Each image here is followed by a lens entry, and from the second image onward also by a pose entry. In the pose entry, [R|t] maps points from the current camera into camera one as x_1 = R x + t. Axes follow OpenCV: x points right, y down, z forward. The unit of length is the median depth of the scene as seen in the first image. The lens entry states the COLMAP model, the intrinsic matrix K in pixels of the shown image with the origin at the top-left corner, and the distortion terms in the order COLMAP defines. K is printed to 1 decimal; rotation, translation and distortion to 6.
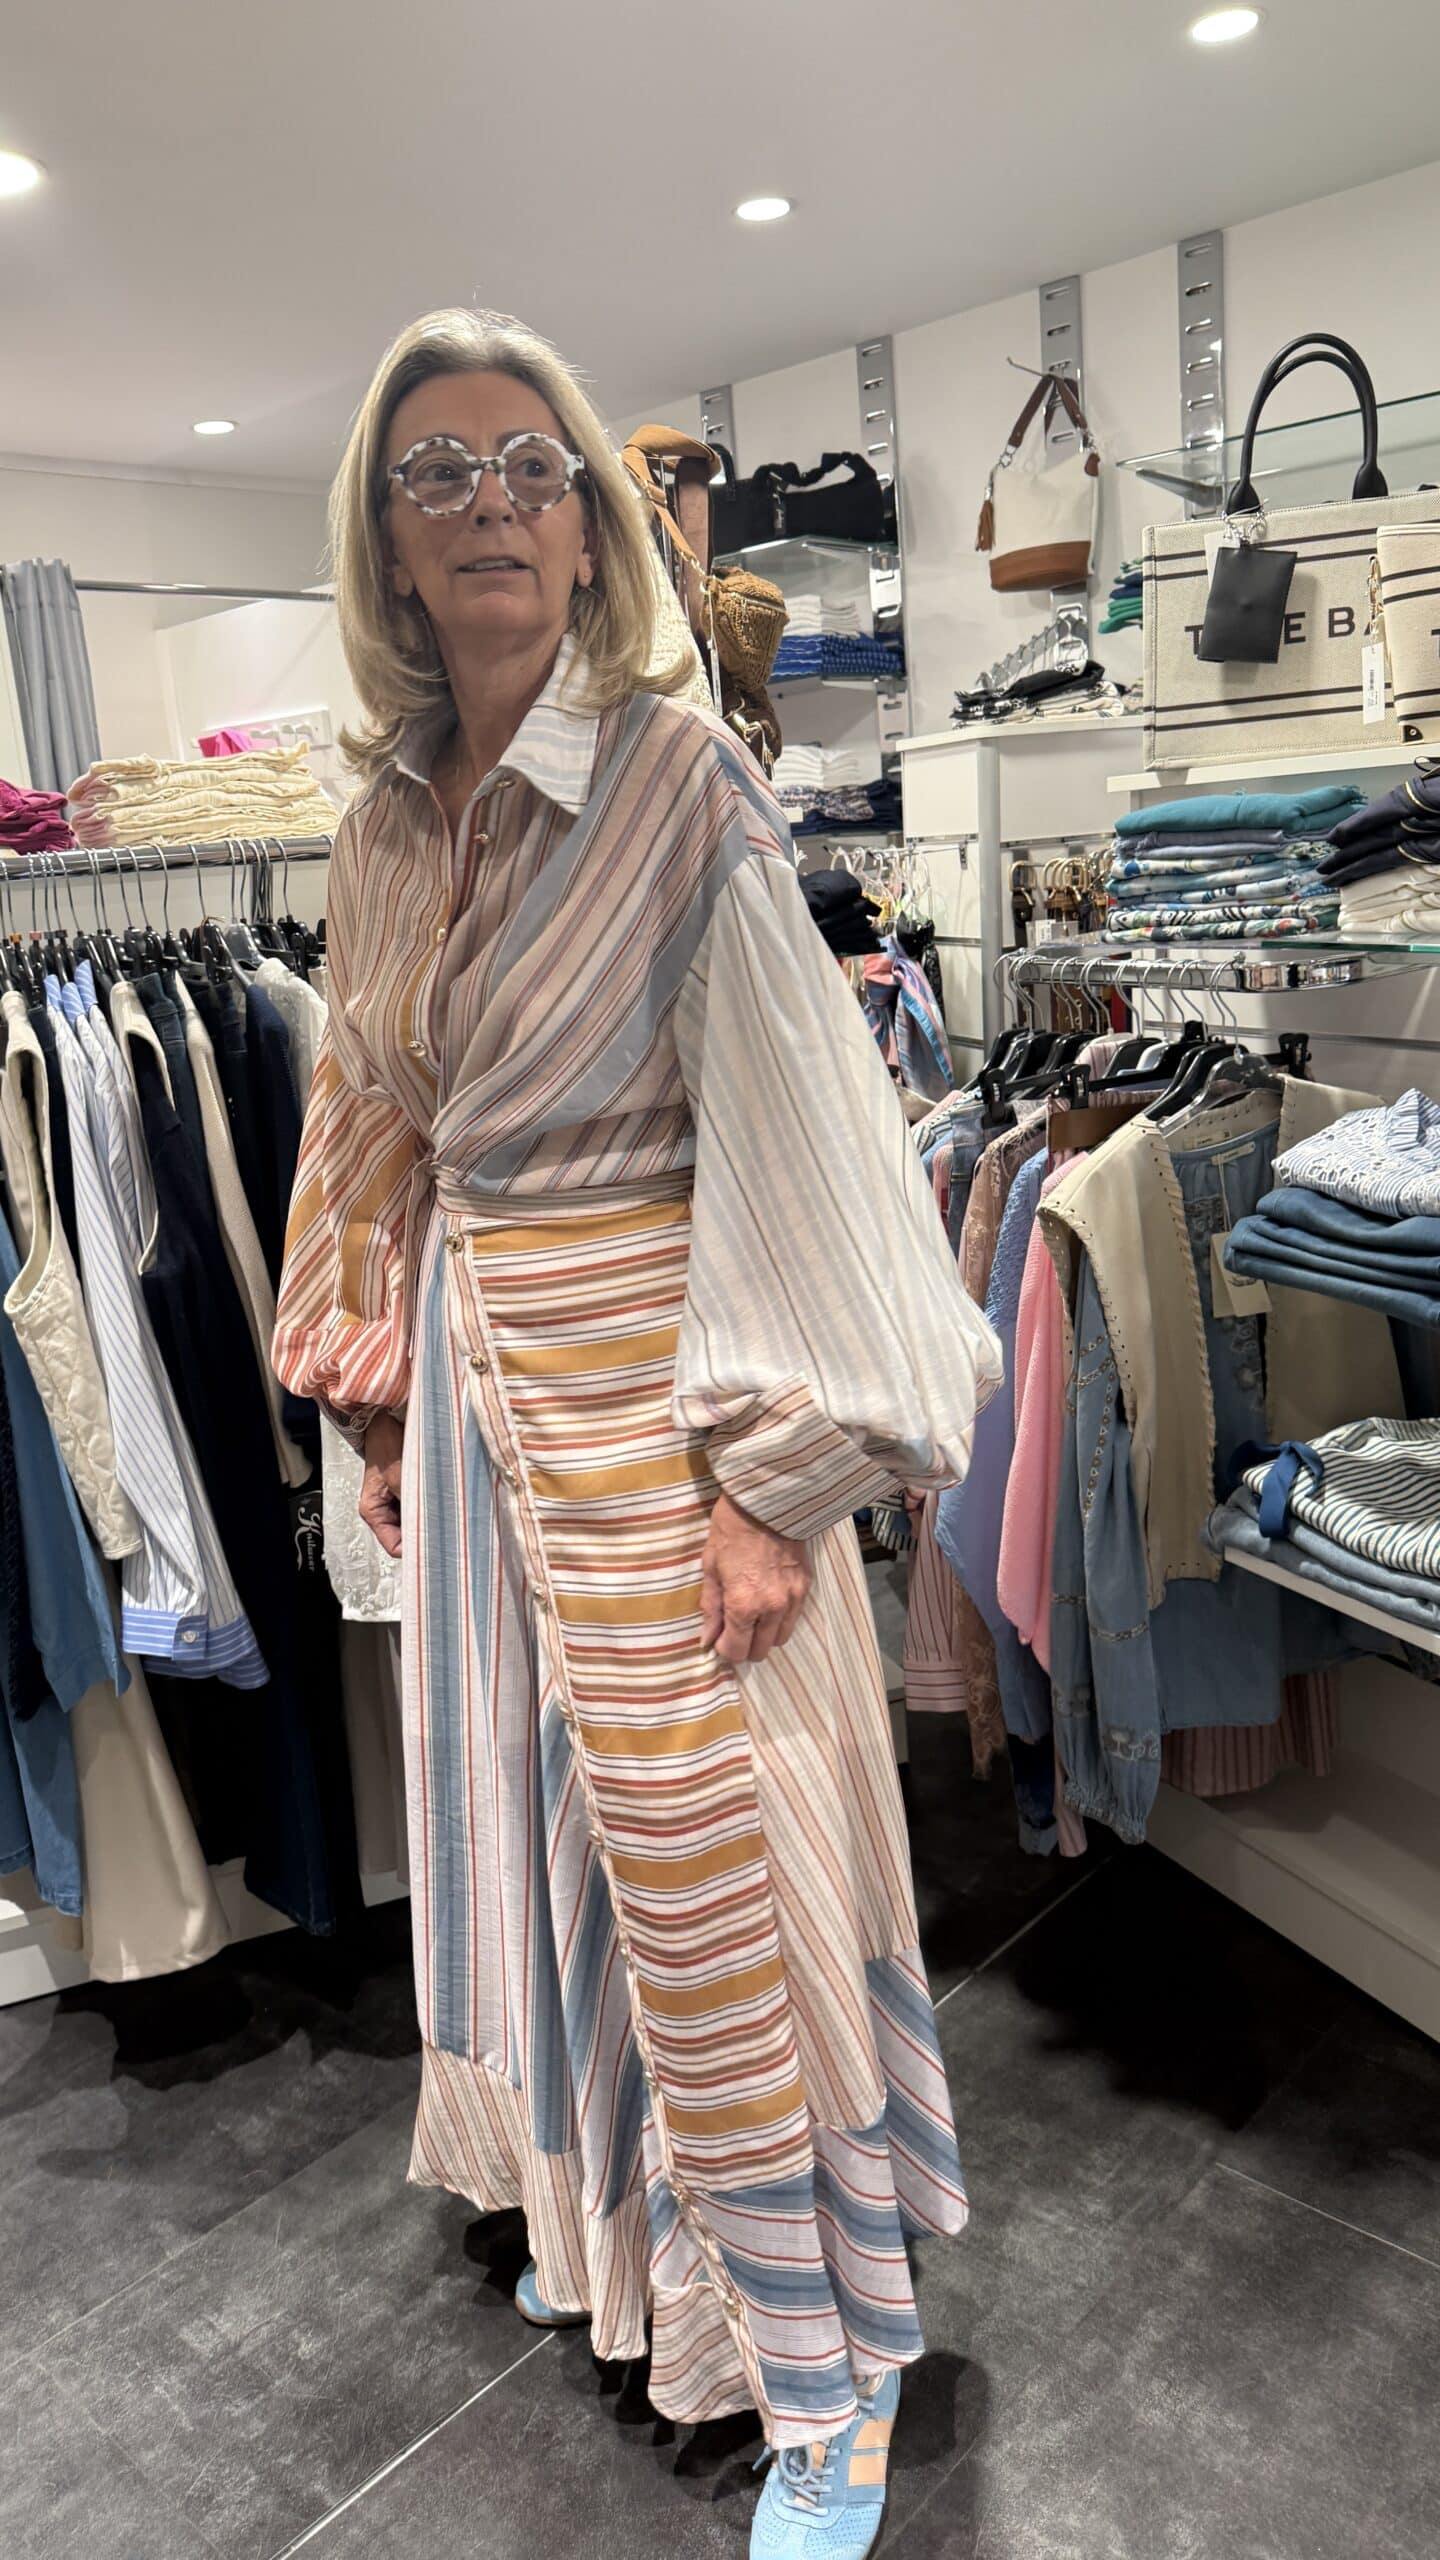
lens RADIAL K [[1788.5, 0, 706.7], [0, 1788.5, 1270.9], [0, 0, 1]] dist [-0.001252, -0.002592]
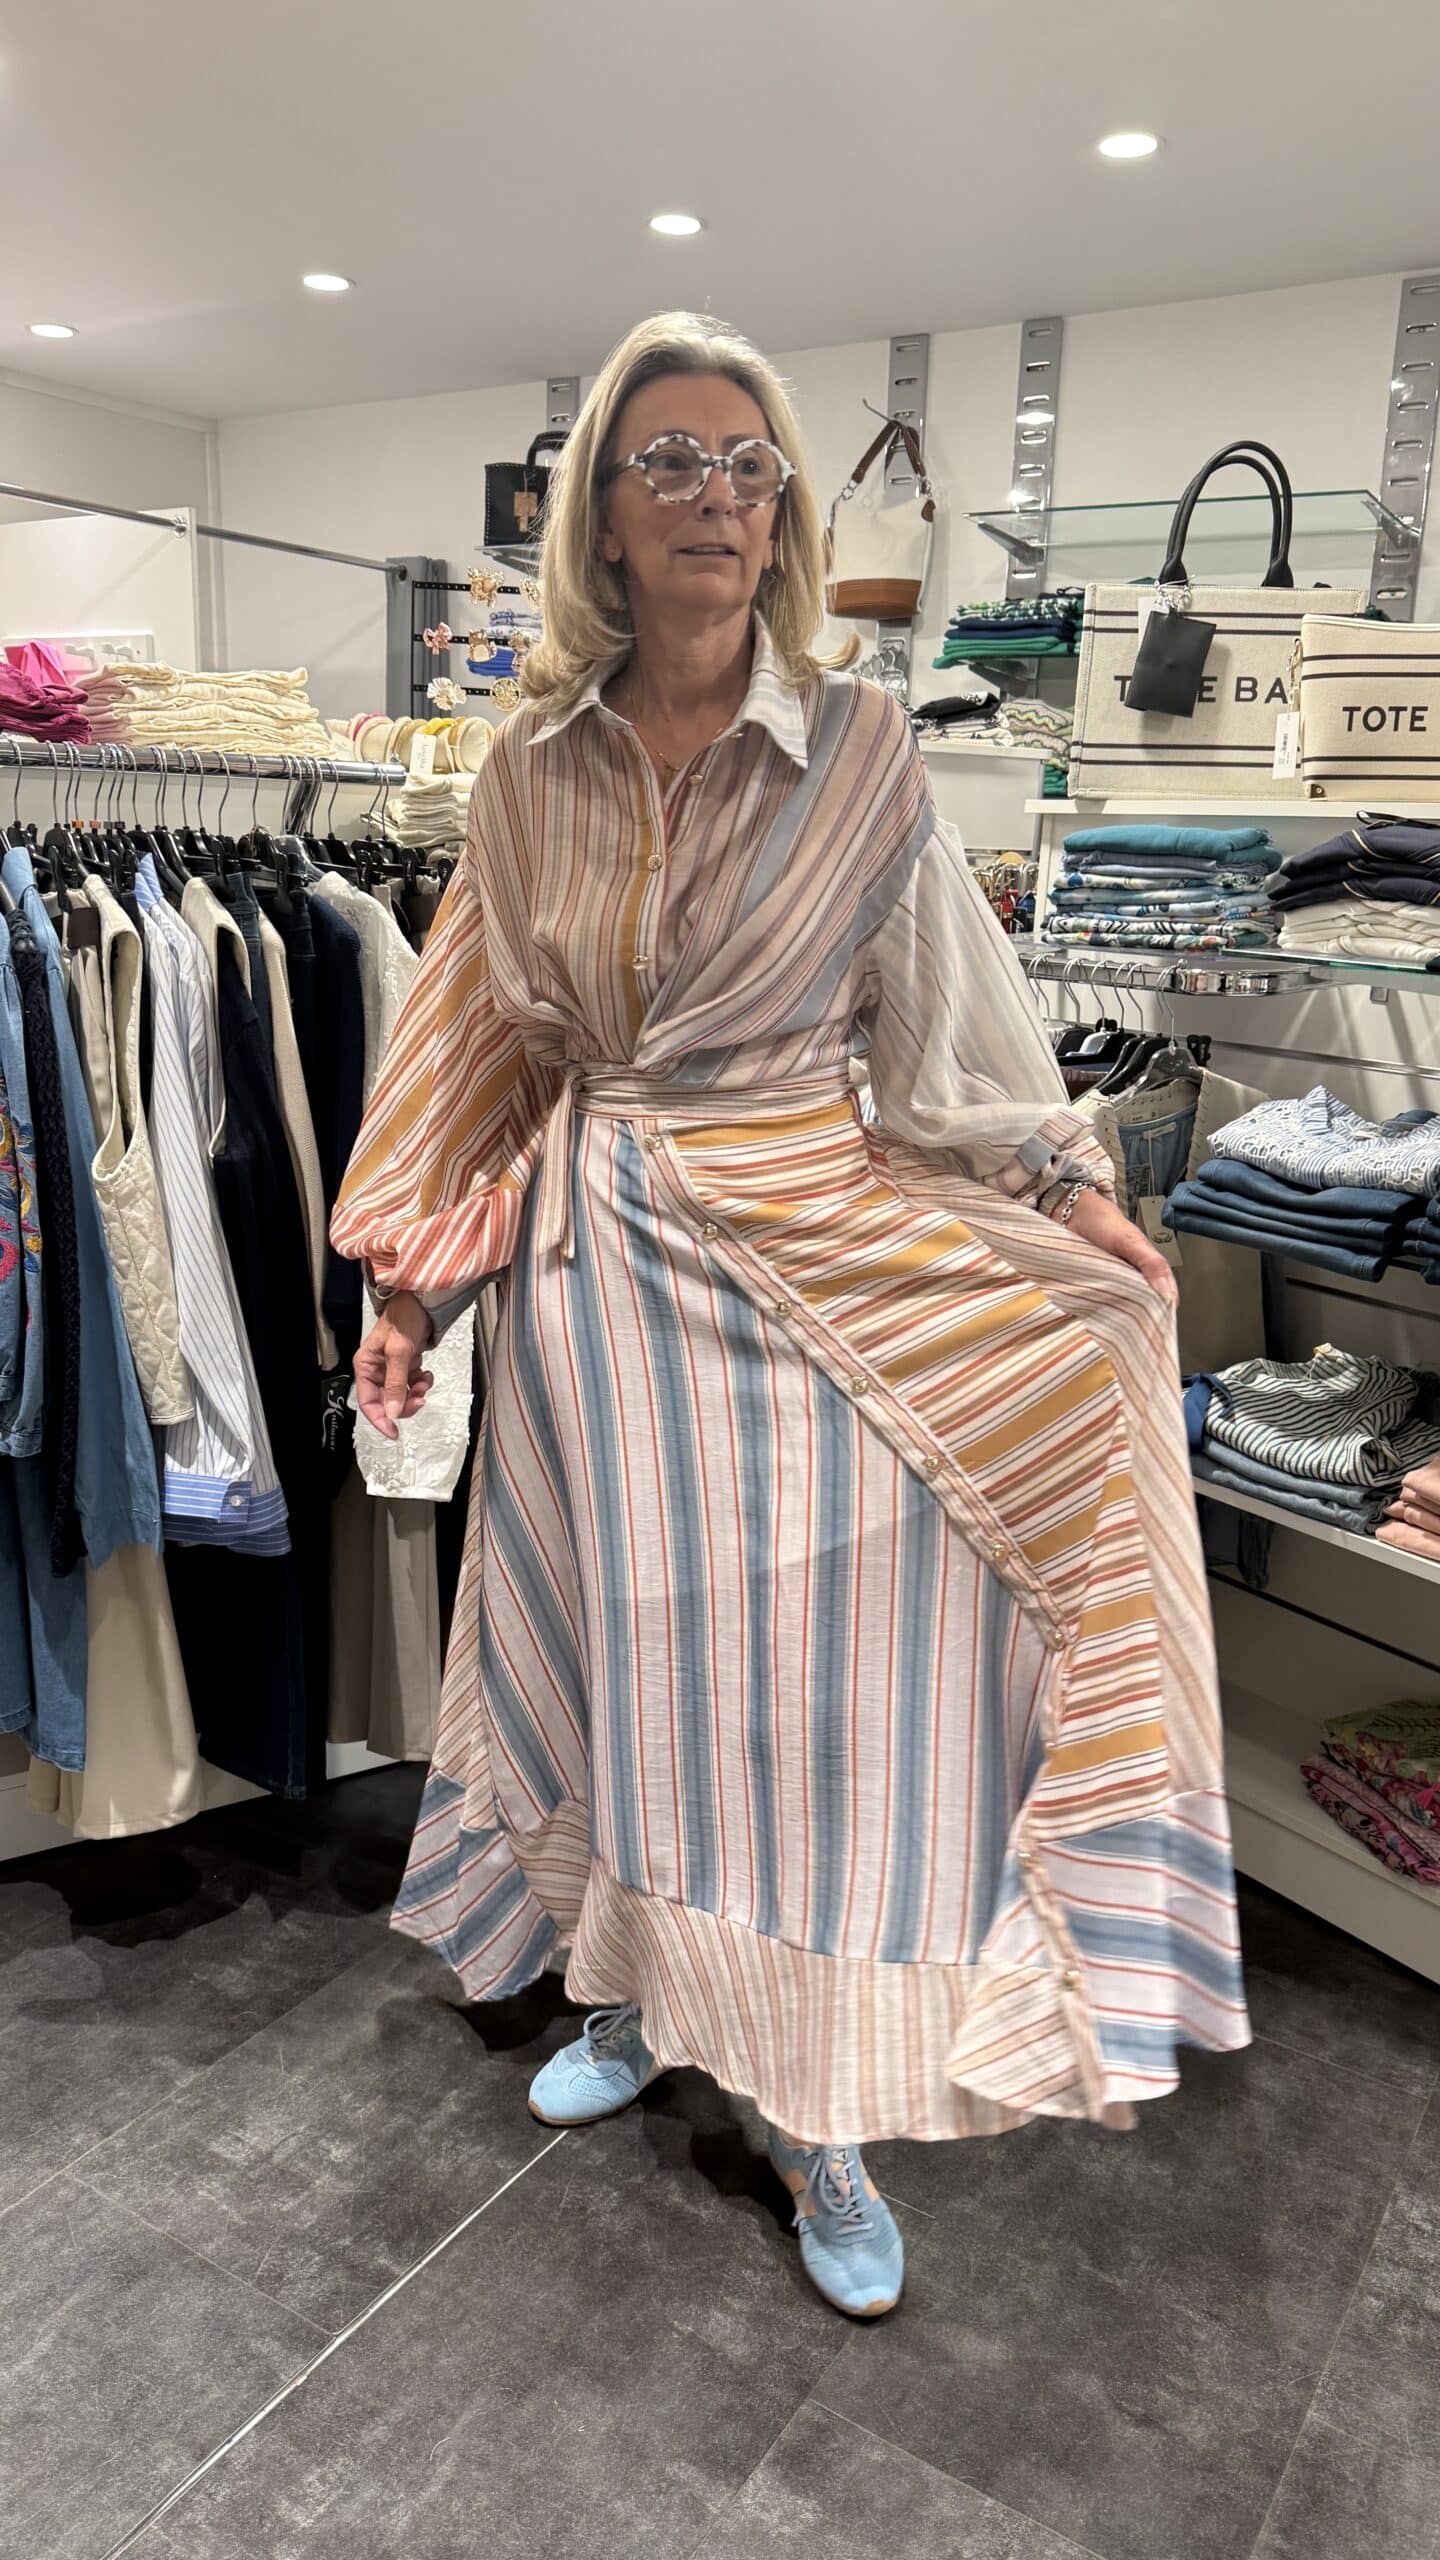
lens RADIAL K [[1783.7, 0, 720.0], [0, 1783.7, 1280.0], [0, 0, 1]] dist [0.004124, -0.002965]
pose [[0.975876, 0.065217, 0.208358, -0.231868], [-0.066577, 0.997781, -0.000488, 0.053771], [-0.207927, -0.013396, 0.978053, -0.089502]]
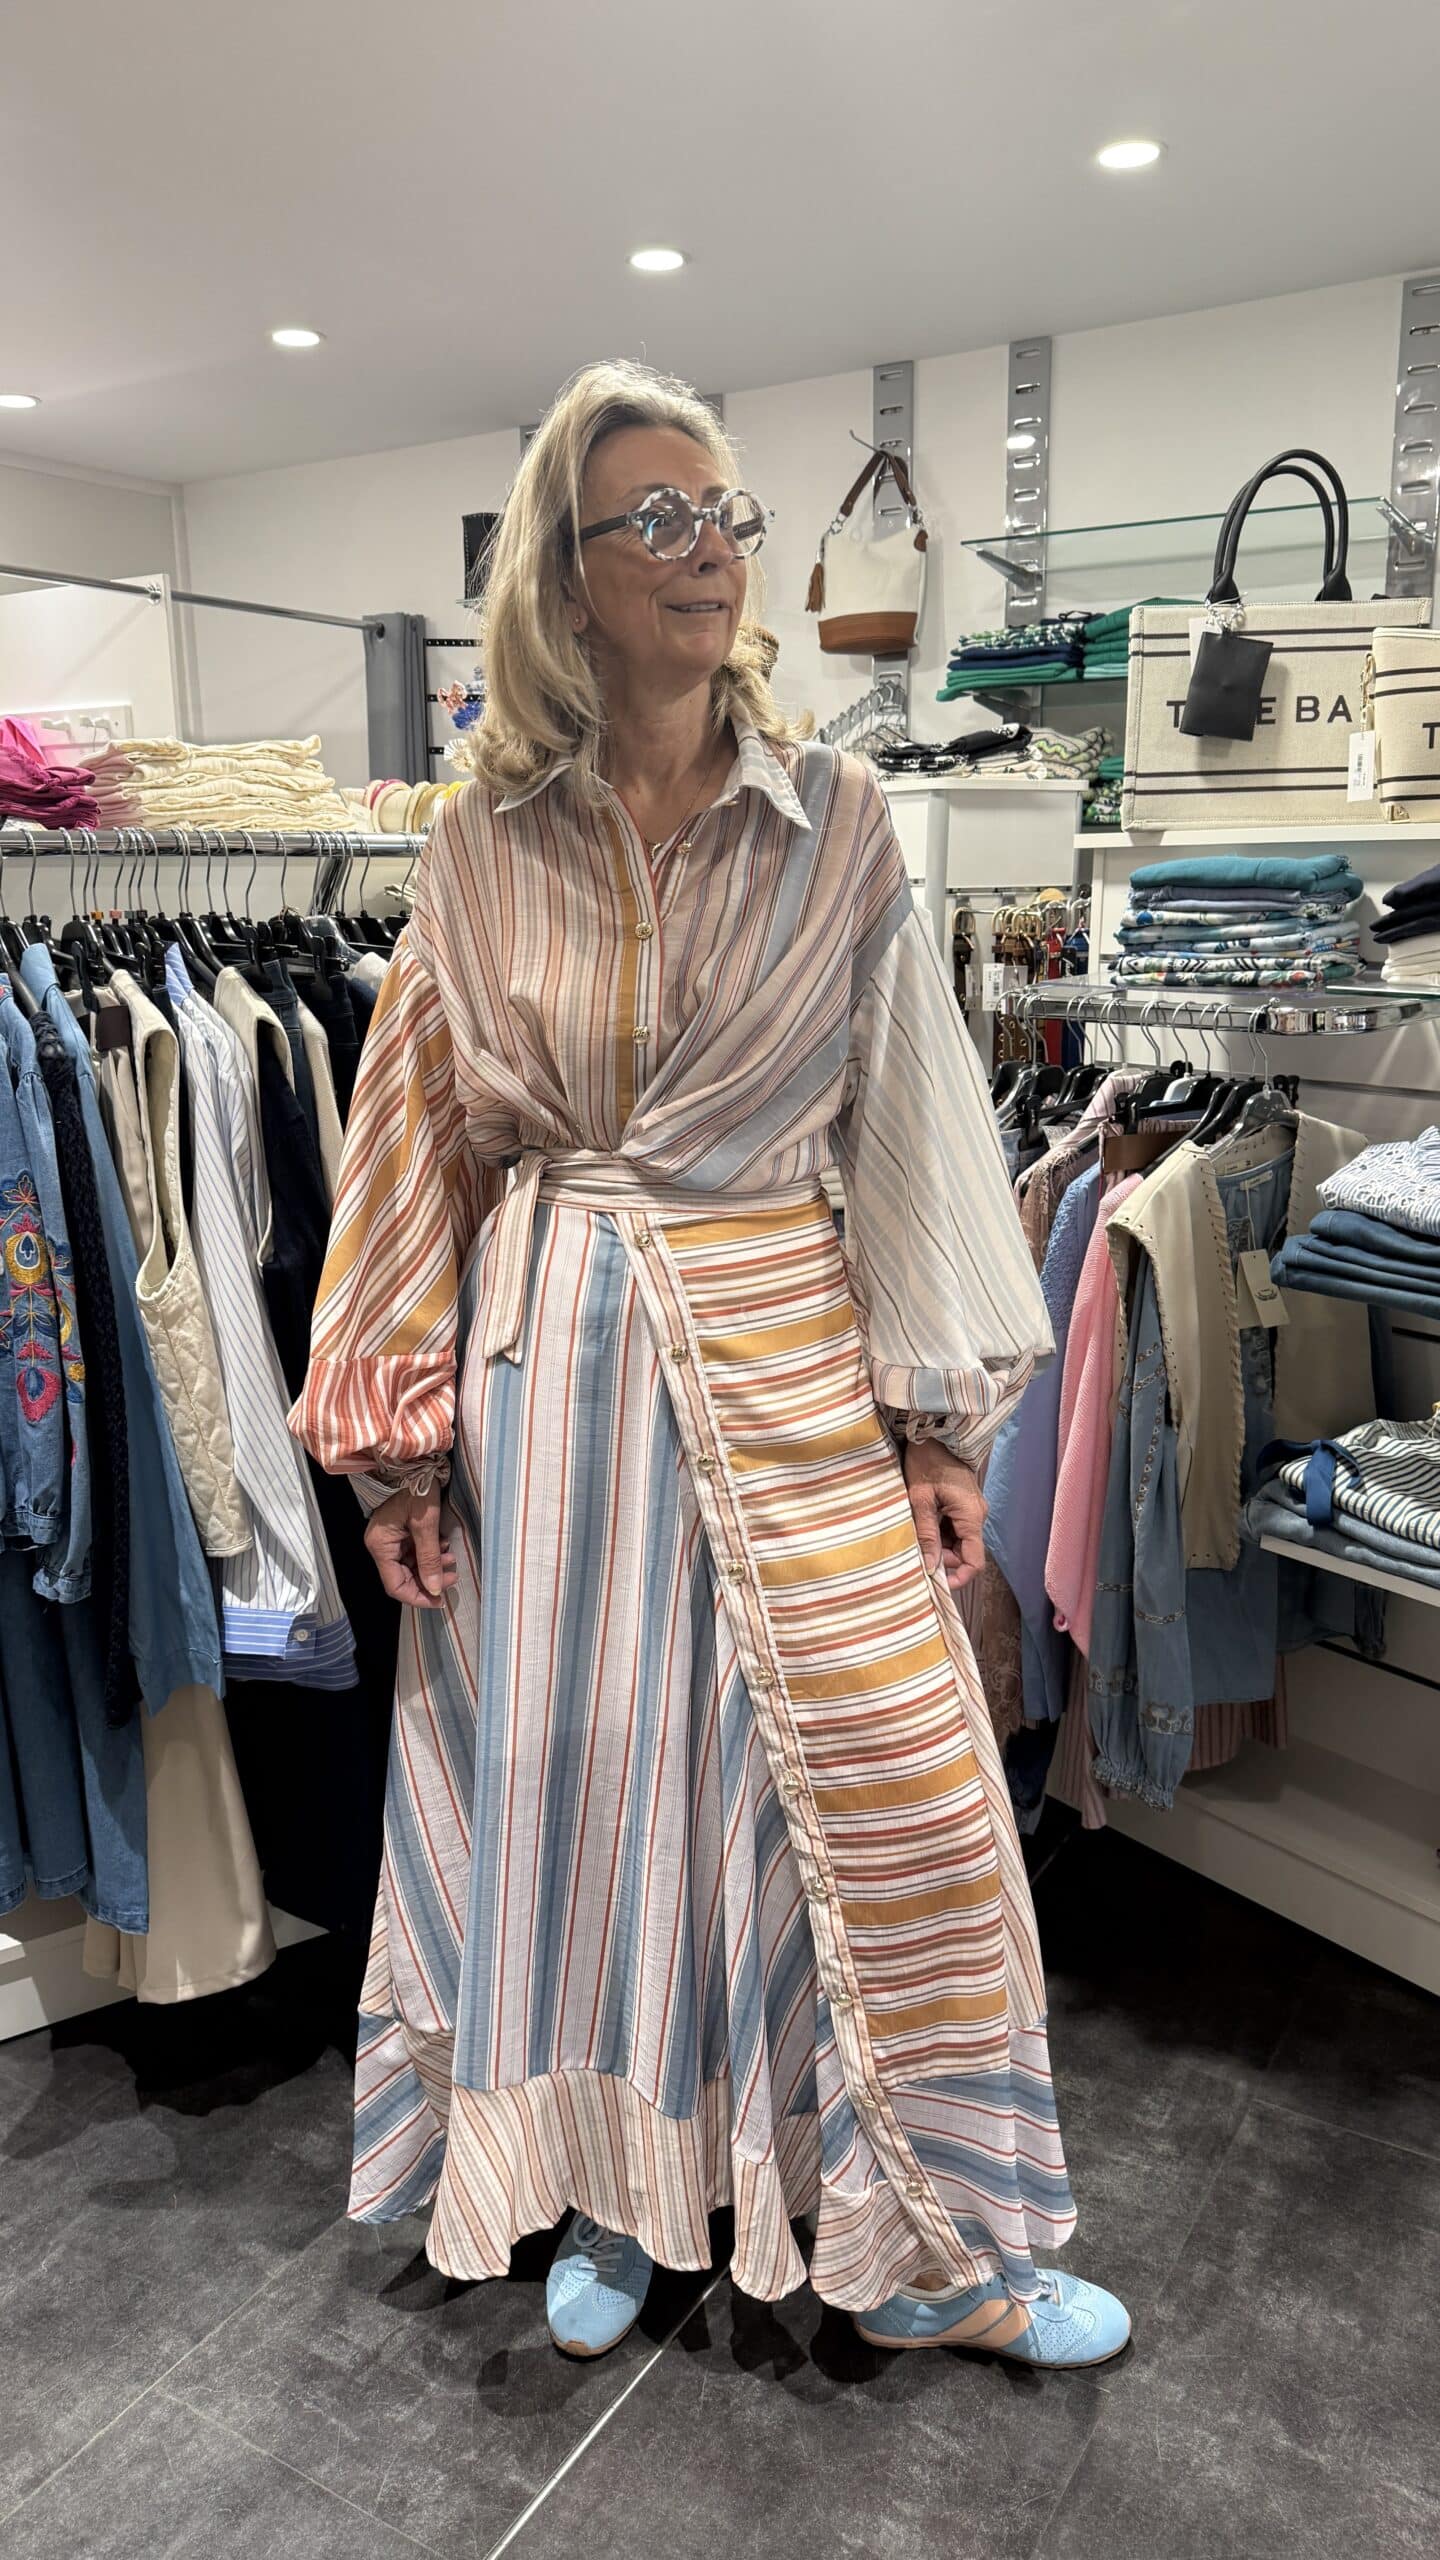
lens RADIAL K [[1785.7, 0, 704.4], [0, 1785.7, 1286.3], [0, 0, 1]] dist [0.003947, -0.007251]
pose [[0.977654, 0.020783, 0.209191, -0.275047], [-0.017546, 0.999696, -0.017316, 0.025545], [-0.209488, 0.013259, 0.977721, -0.005492]]
